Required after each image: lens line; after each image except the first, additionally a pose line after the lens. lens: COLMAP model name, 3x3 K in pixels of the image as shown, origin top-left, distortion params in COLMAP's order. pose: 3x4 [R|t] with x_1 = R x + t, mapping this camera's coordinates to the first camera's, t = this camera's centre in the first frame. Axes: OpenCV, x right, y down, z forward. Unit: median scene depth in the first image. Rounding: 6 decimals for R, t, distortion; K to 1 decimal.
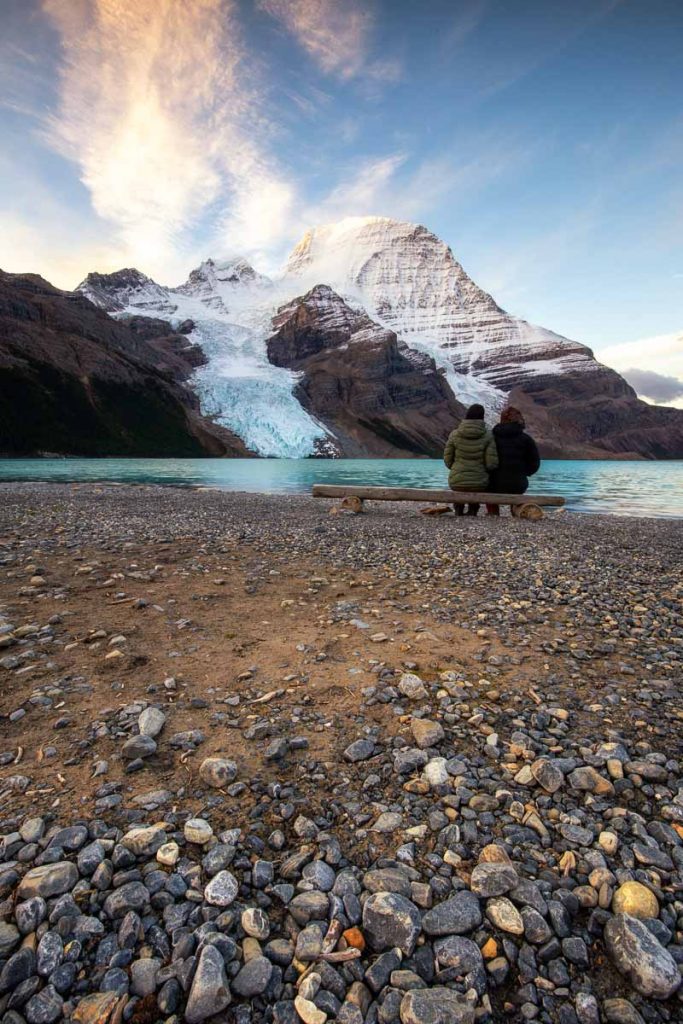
lens RADIAL K [[467.5, 0, 343.7], [0, 467.5, 512.6], [0, 0, 1]] dist [-0.028470, -0.000161]
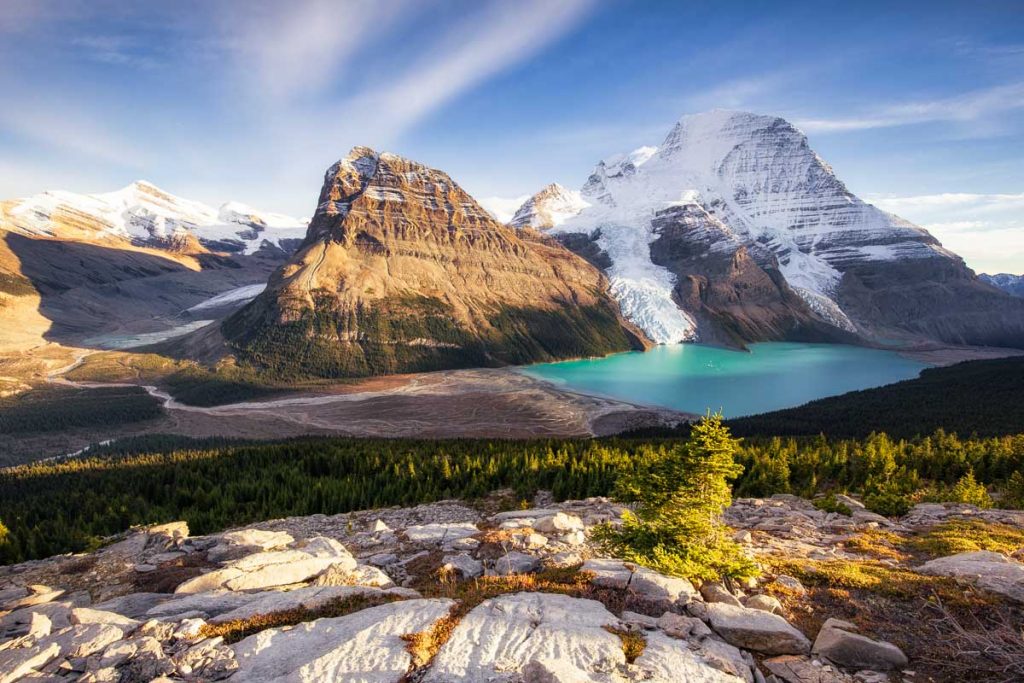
lens RADIAL K [[472.4, 0, 514.2], [0, 472.4, 343.8], [0, 0, 1]] dist [-0.034175, 0.006973]
pose [[0.935392, 0.067382, -0.347133, -0.026965], [-0.054873, 0.997445, 0.045752, -0.096929], [0.349328, -0.023748, 0.936699, -0.569246]]
